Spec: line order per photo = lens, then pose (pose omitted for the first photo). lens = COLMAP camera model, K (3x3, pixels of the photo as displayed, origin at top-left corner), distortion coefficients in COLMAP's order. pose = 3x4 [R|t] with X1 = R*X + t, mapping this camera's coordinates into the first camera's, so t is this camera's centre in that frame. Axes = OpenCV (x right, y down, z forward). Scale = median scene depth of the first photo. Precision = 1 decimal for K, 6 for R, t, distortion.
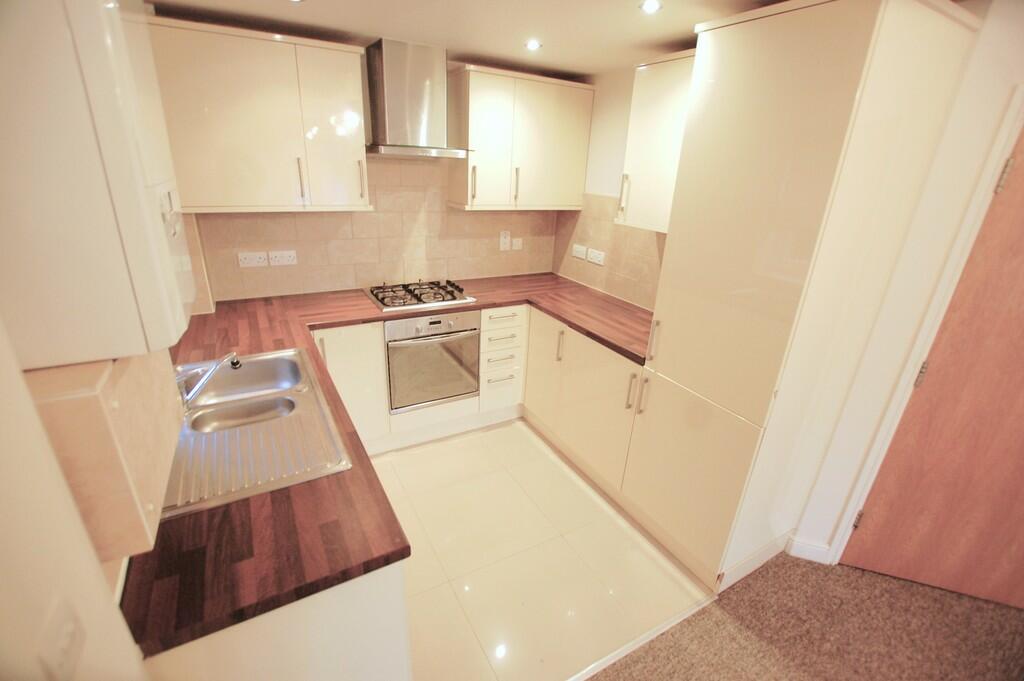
lens RADIAL K [[450.7, 0, 514.4], [0, 450.7, 343.7], [0, 0, 1]] dist [-0.032146, 0.006459]
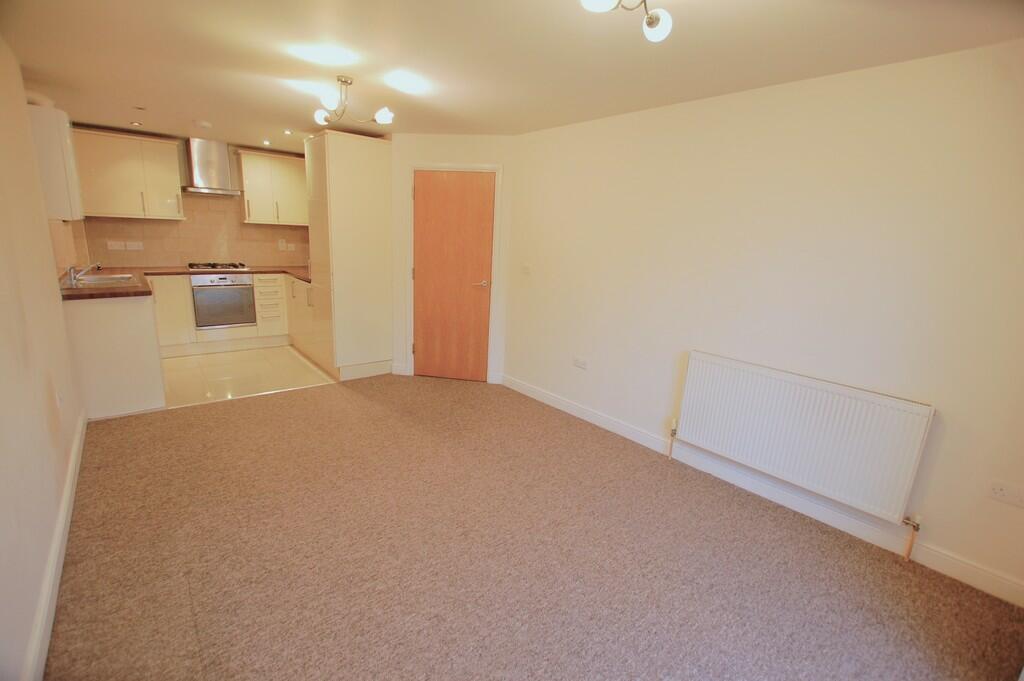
lens RADIAL K [[450.7, 0, 514.4], [0, 450.7, 343.7], [0, 0, 1]] dist [-0.032146, 0.006459]
pose [[0.984883, -0.041369, 0.168209, 0.875550], [0.064144, 0.989132, -0.132303, 0.683697], [-0.160908, 0.141092, 0.976833, -1.214326]]
